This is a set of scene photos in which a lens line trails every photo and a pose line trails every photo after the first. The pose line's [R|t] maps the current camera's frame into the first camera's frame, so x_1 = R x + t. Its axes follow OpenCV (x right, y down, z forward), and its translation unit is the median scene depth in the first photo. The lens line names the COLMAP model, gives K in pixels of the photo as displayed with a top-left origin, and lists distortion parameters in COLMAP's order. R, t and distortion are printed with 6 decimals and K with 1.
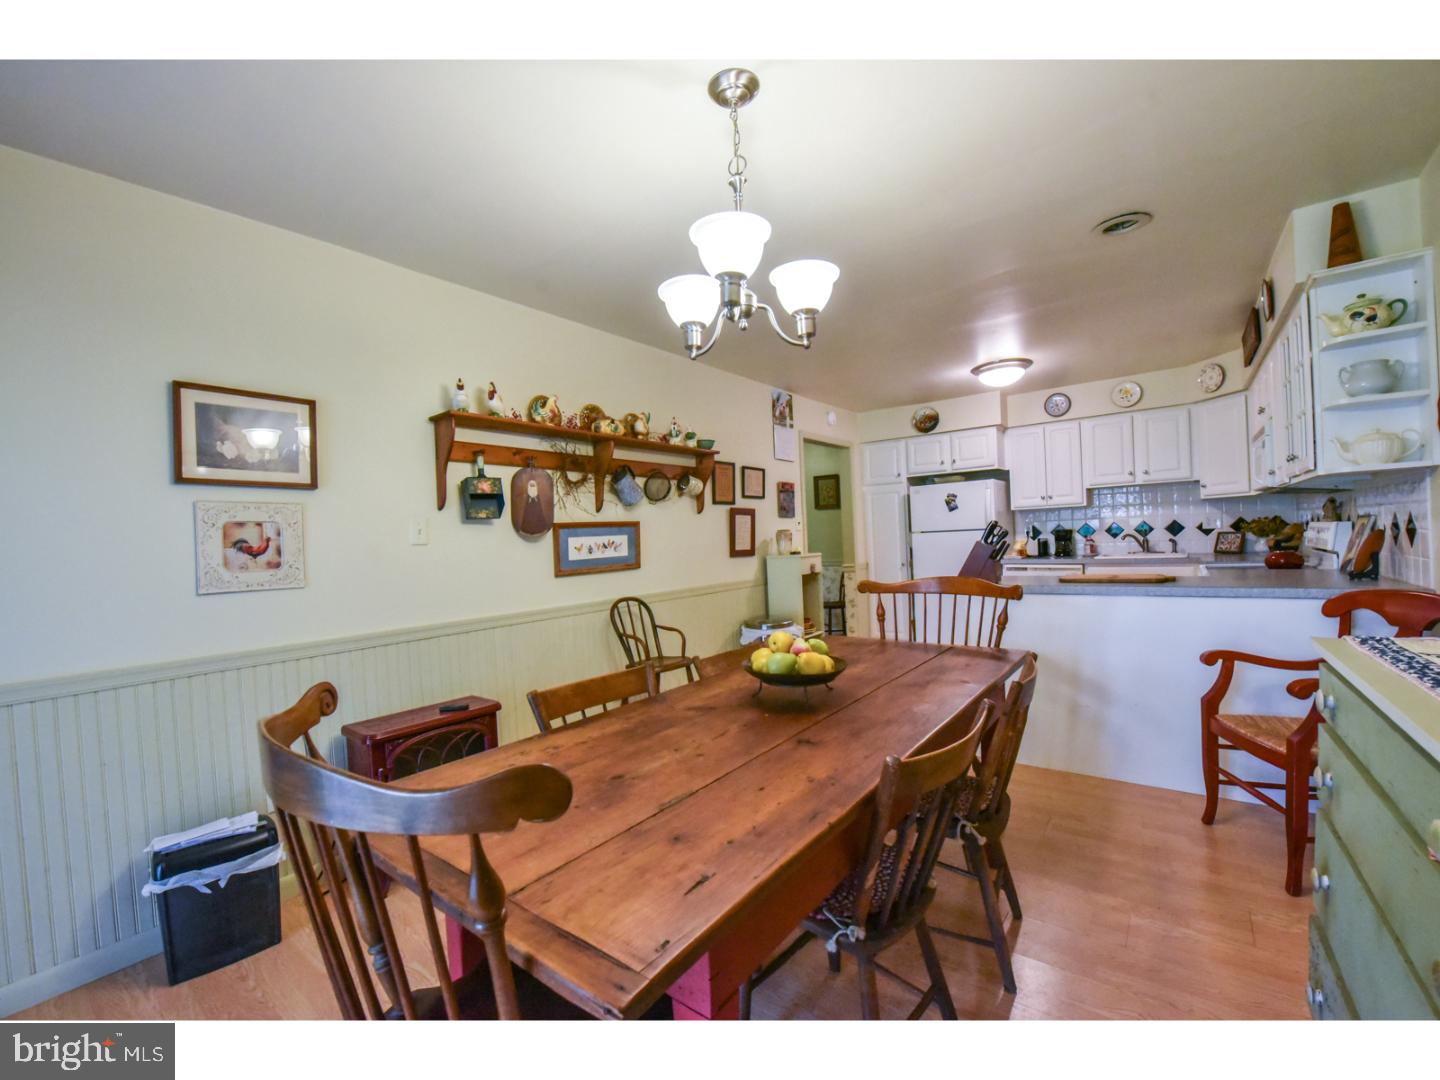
lens RADIAL K [[585.7, 0, 720.1], [0, 585.7, 545.2], [0, 0, 1]] dist [-0.021464, -0.000653]
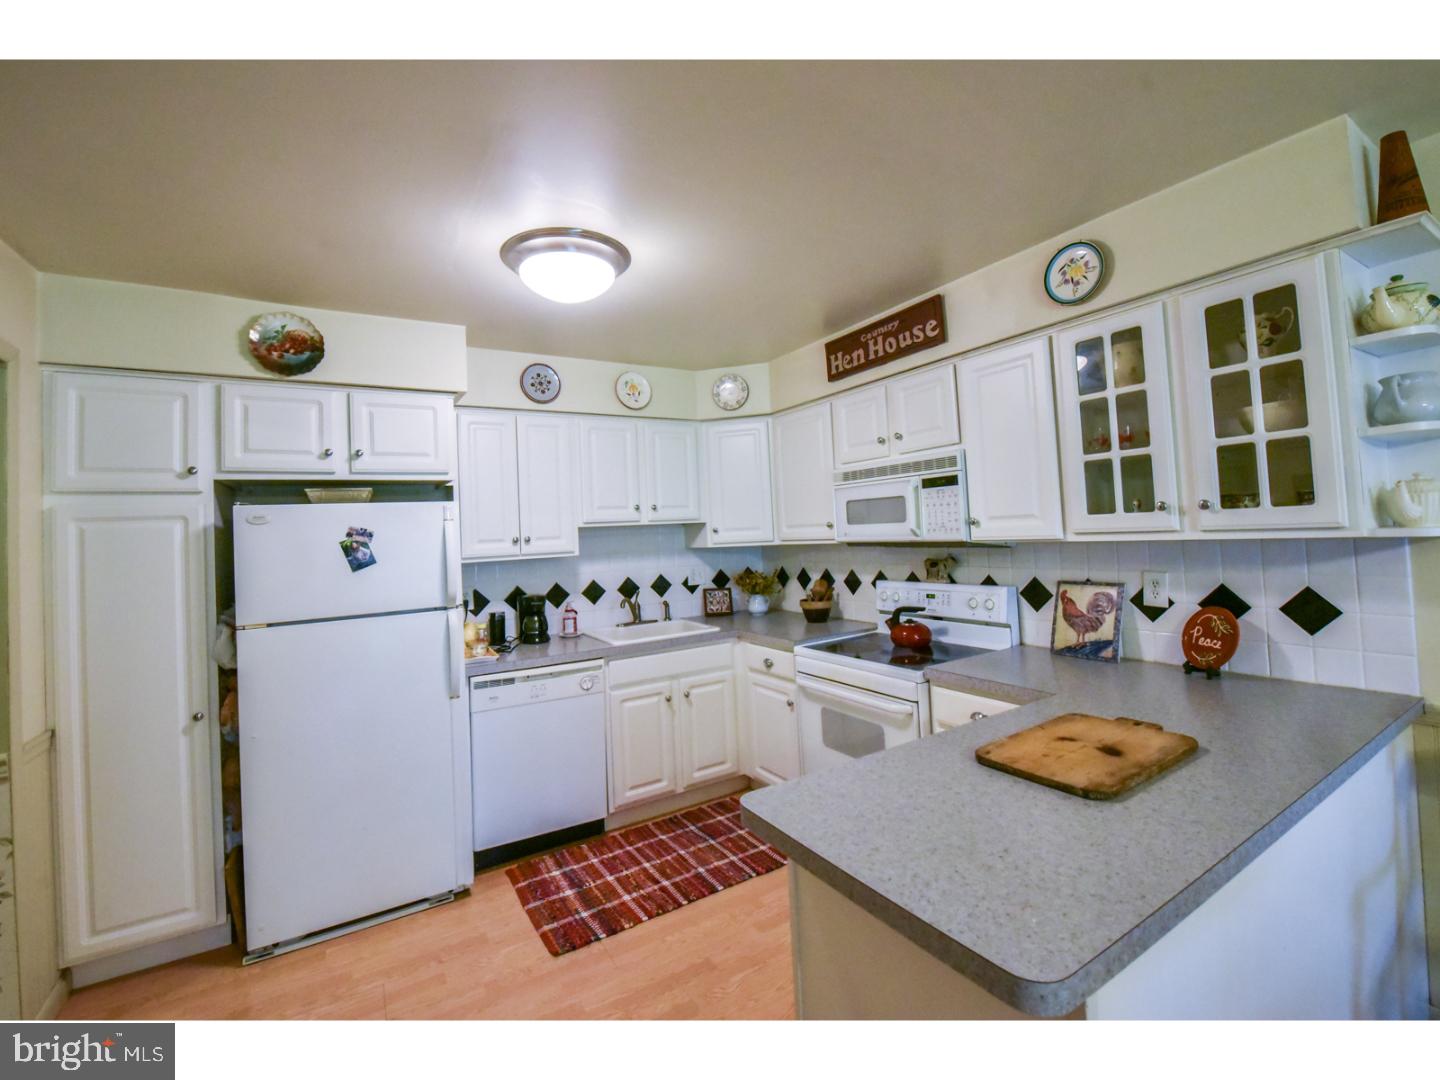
lens RADIAL K [[610.2, 0, 724.4], [0, 610.2, 507.3], [0, 0, 1]] dist [-0.019678, -0.000013]
pose [[0.349630, 0.064837, 0.934642, 0.079394], [0.044400, 0.995335, -0.085656, -0.055787], [-0.935835, 0.071446, 0.345120, 0.617508]]
